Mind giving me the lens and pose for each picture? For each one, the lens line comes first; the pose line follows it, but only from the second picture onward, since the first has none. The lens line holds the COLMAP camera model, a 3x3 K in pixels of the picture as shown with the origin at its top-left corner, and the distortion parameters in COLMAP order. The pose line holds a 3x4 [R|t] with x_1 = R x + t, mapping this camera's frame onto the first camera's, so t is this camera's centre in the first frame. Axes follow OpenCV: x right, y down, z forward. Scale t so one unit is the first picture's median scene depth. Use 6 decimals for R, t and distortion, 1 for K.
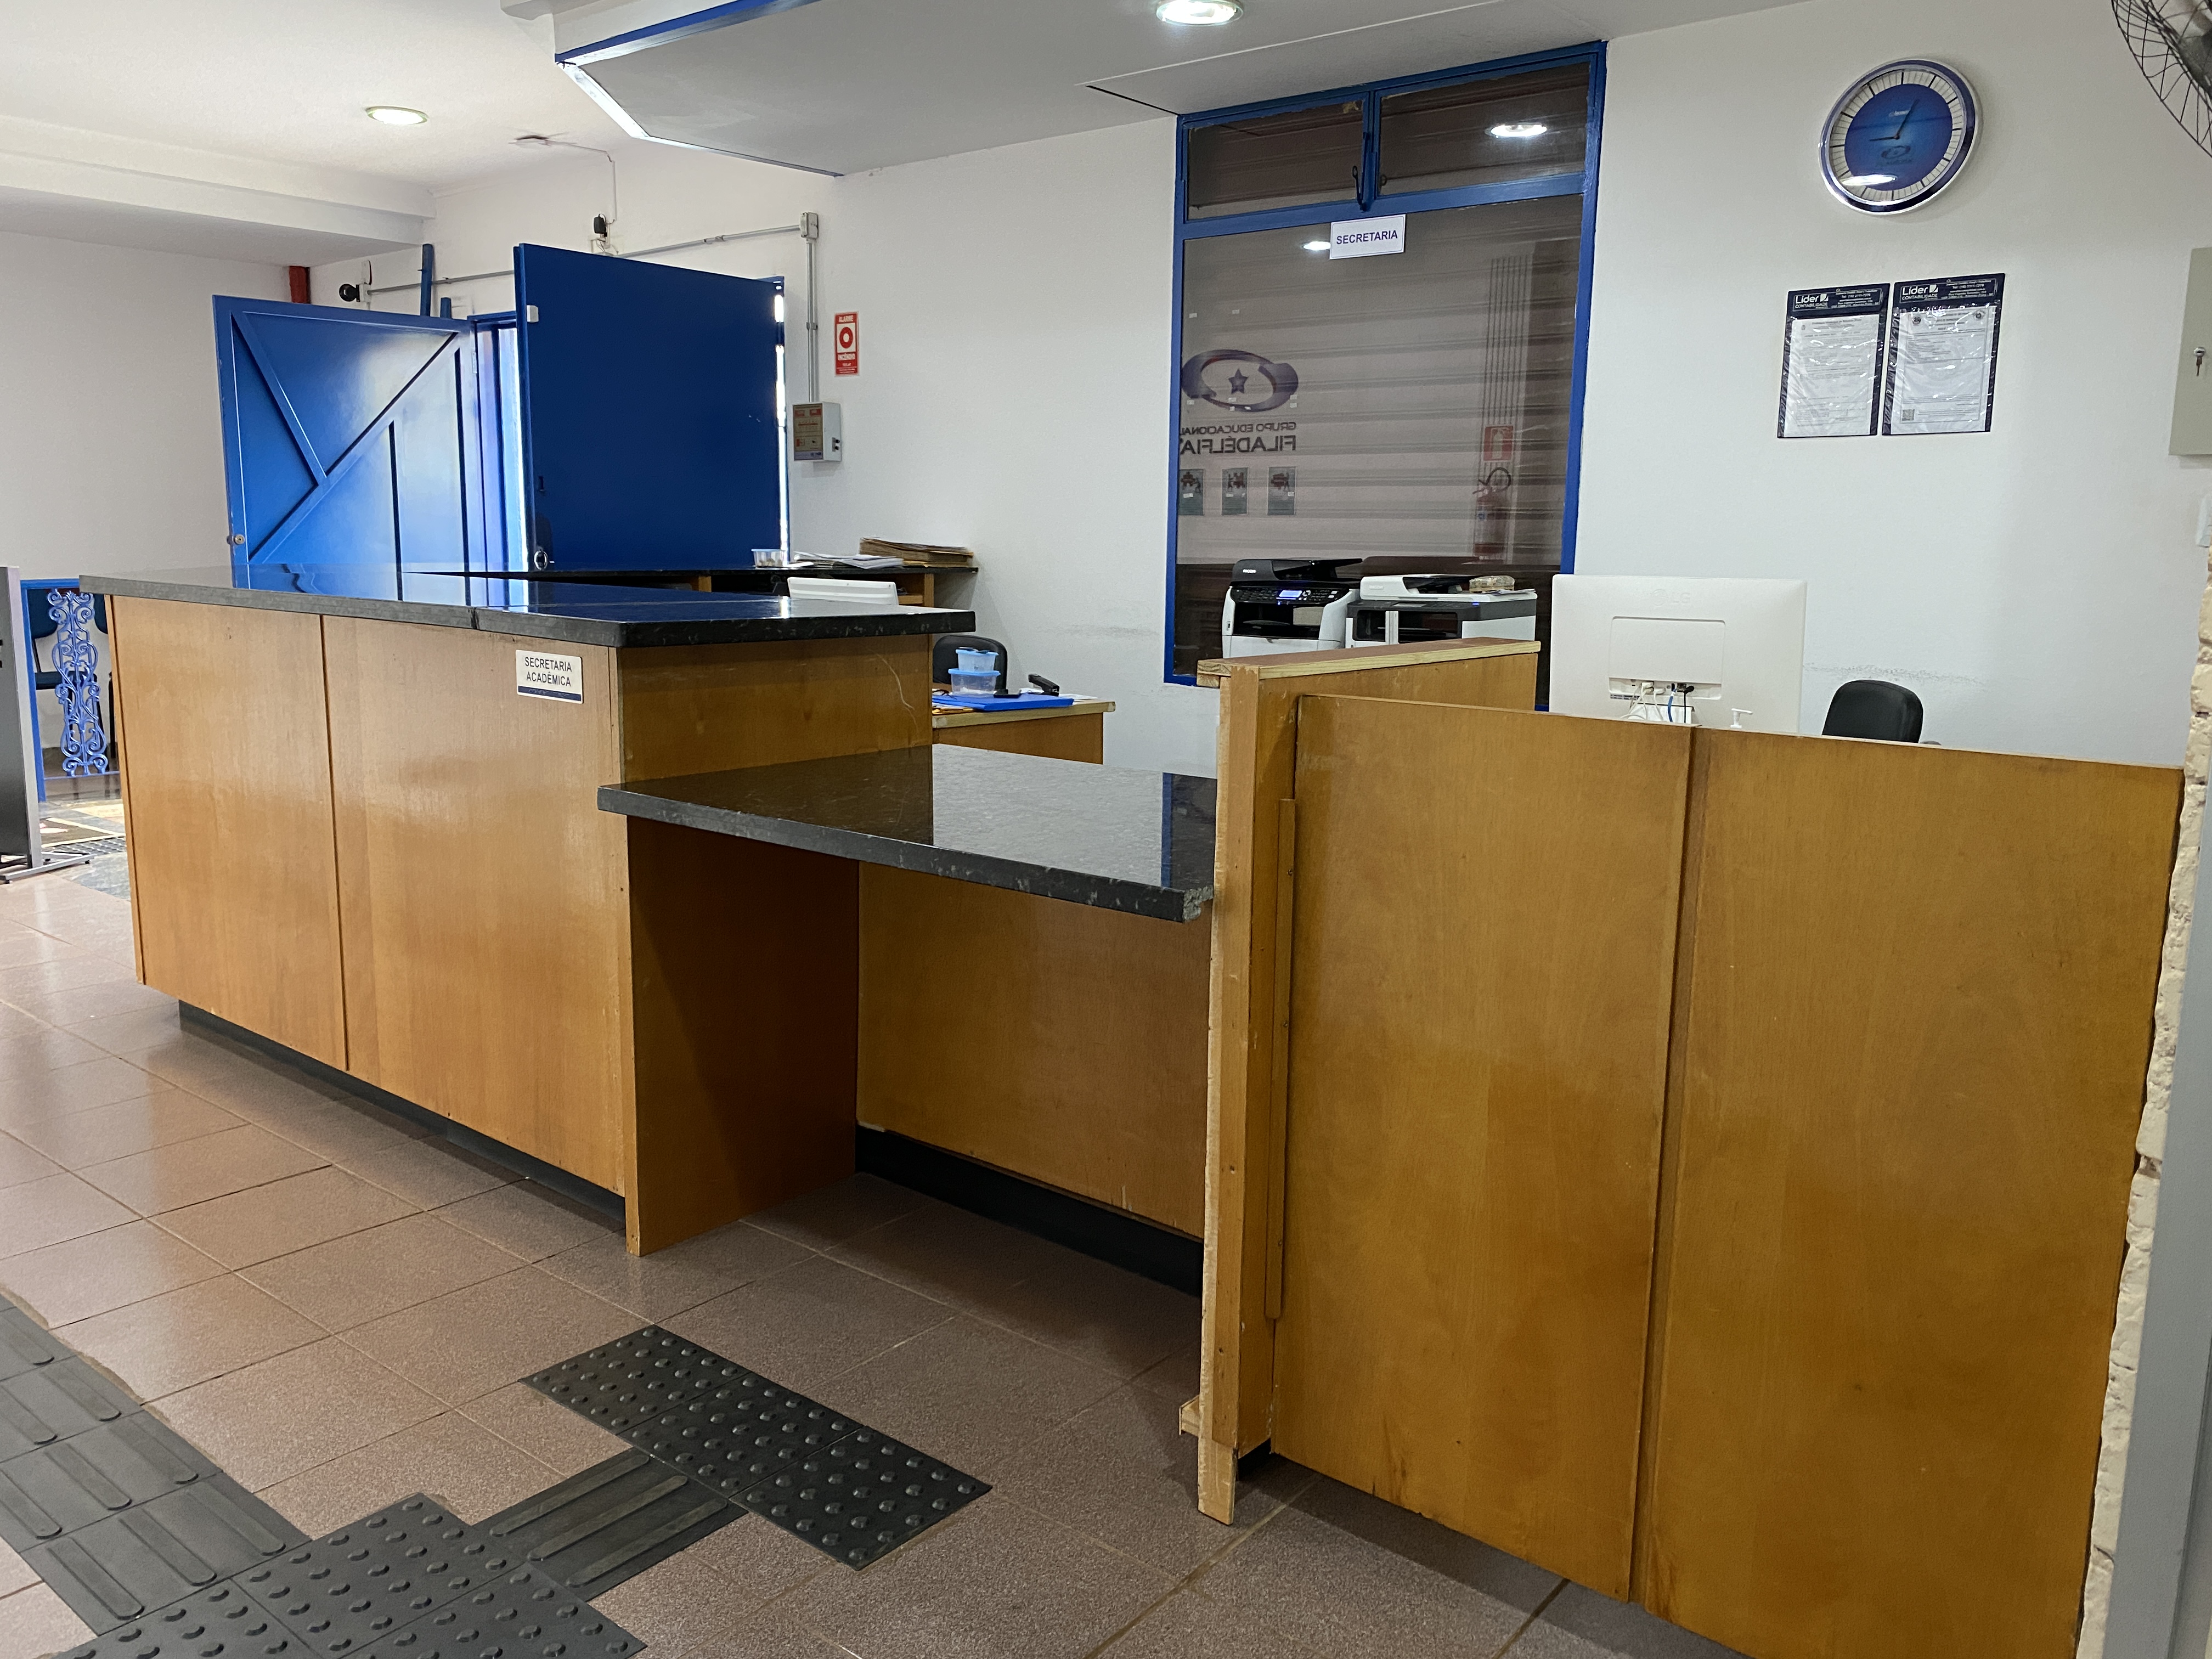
lens RADIAL K [[1739.9, 0, 1096.5], [0, 1739.9, 842.8], [0, 0, 1]] dist [-0.029576, 0.025758]
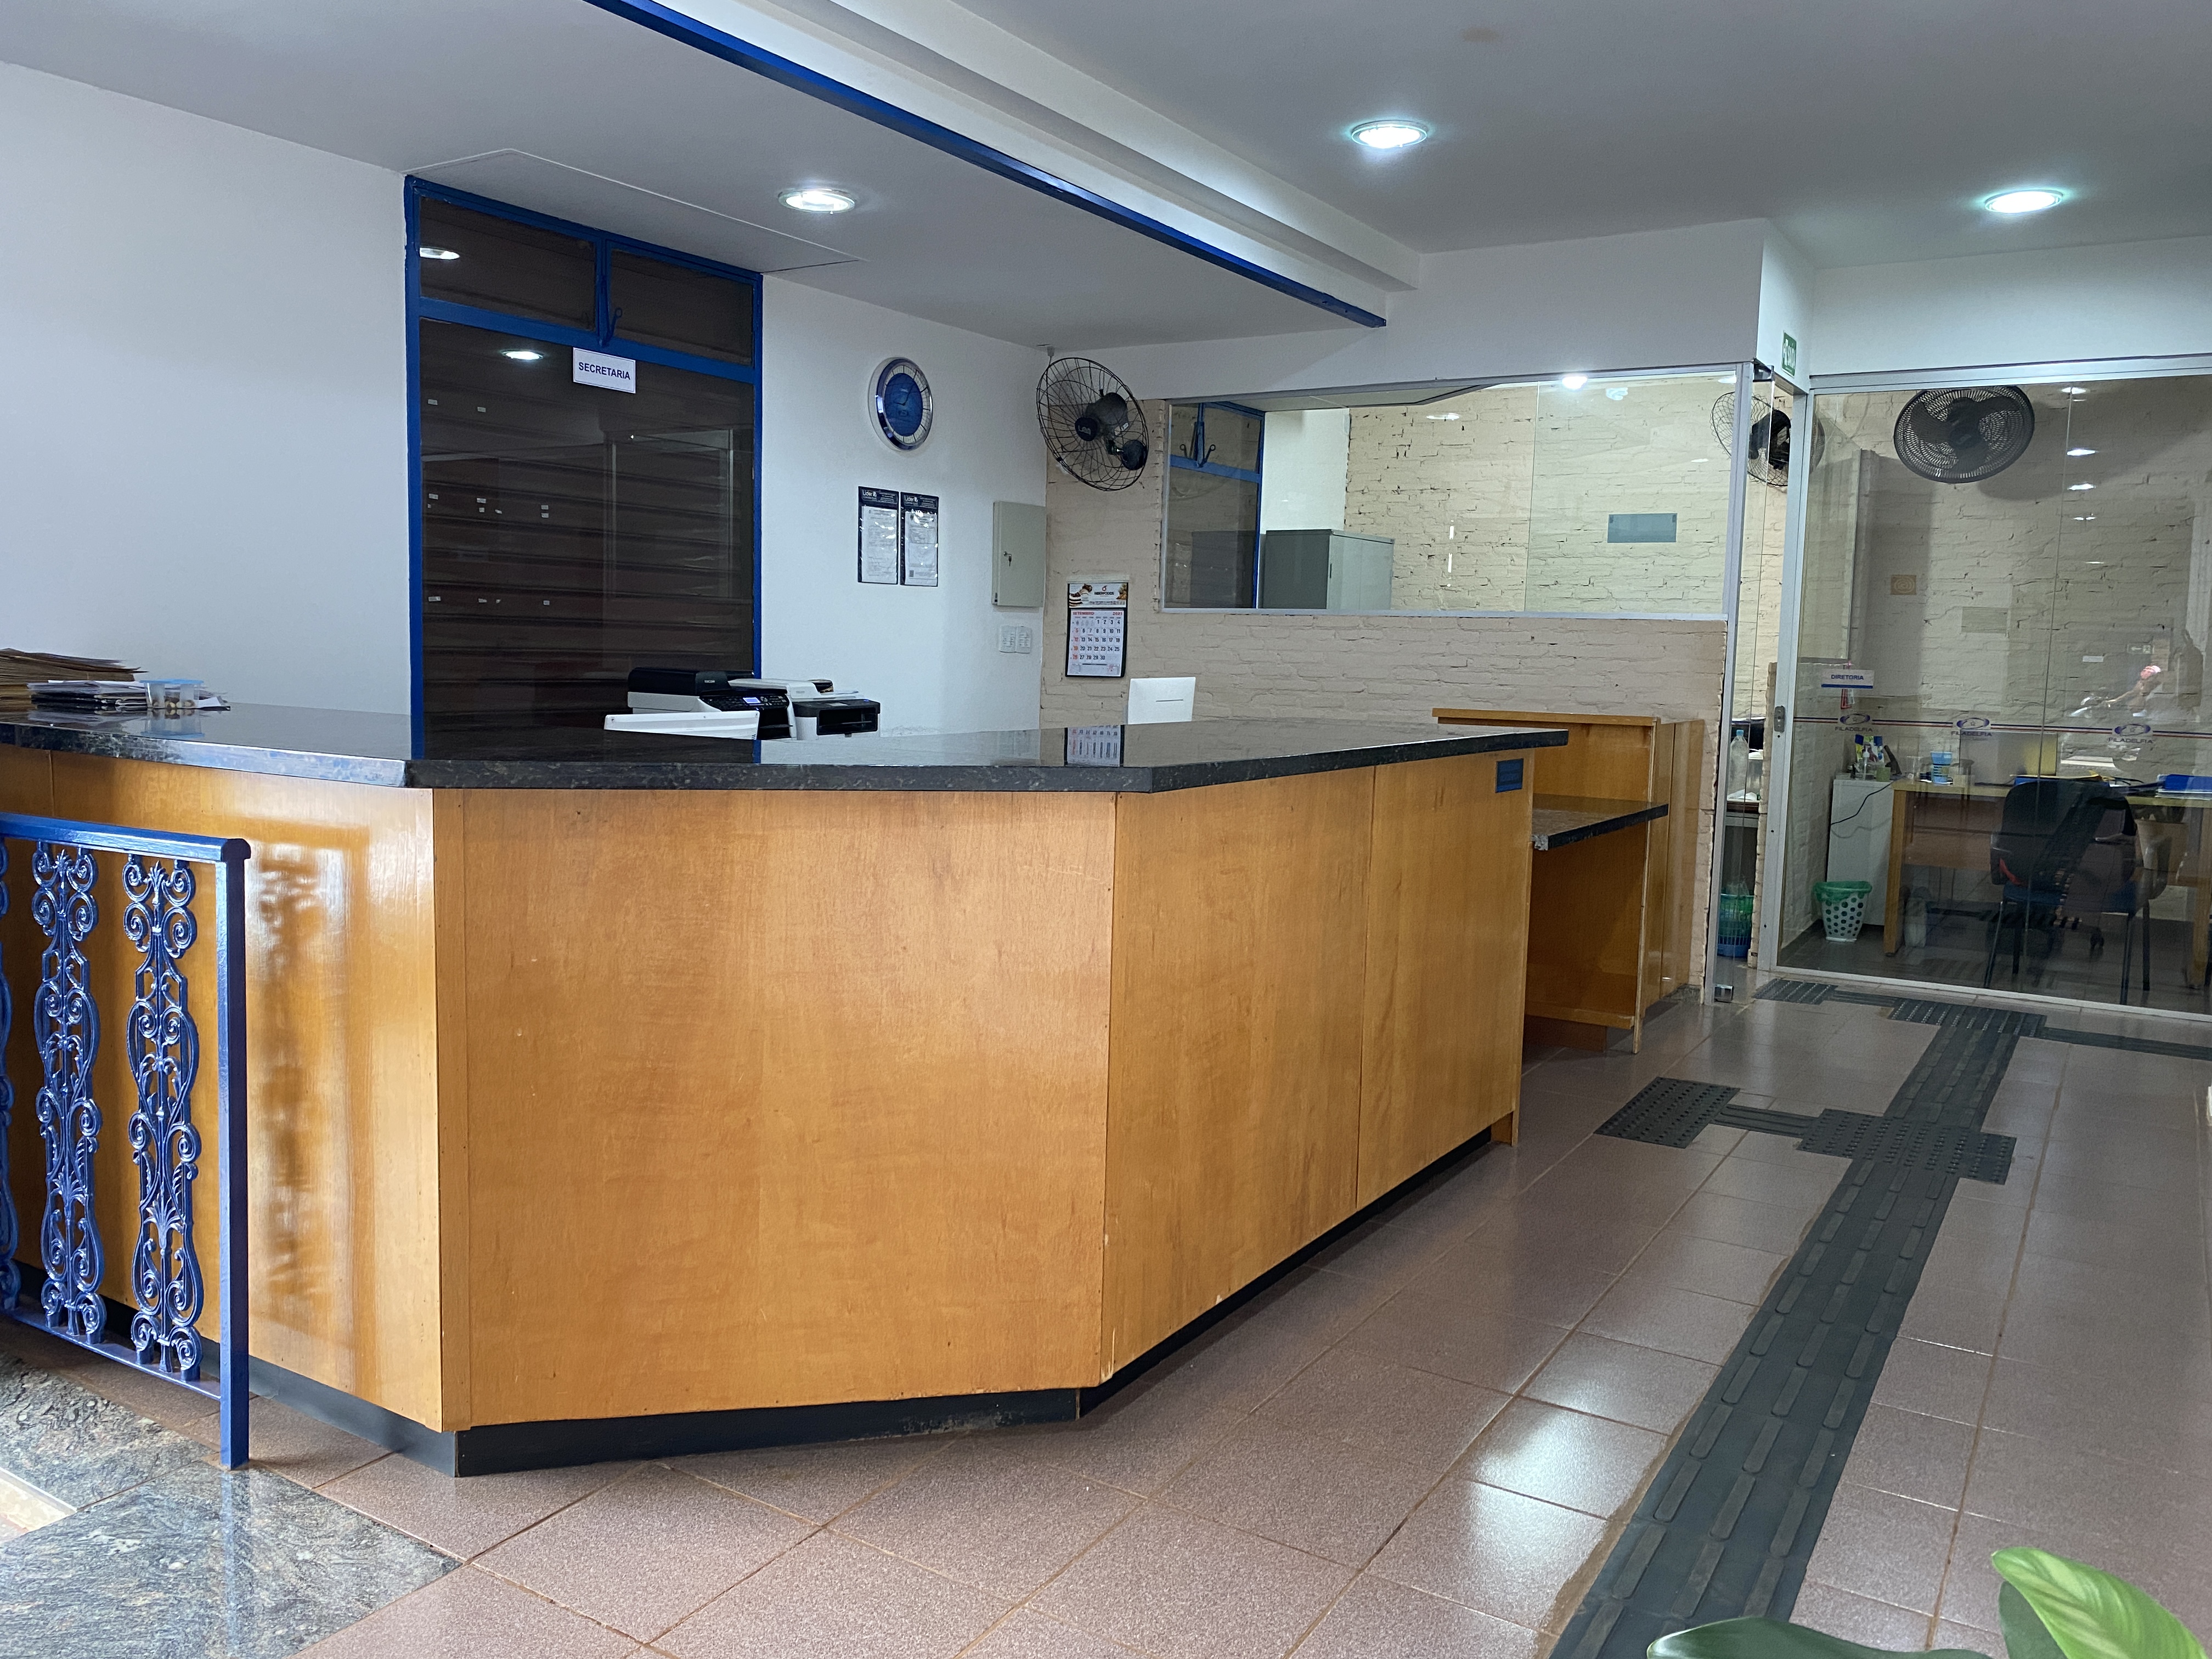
lens RADIAL K [[1739.9, 0, 1097.3], [0, 1739.9, 817.5], [0, 0, 1]] dist [-0.029576, 0.025758]
pose [[-0.155873, -0.110600, 0.981566, -1.186233], [0.144617, 0.980449, 0.133439, -0.213092], [-0.977133, 0.162751, -0.136831, 1.079744]]
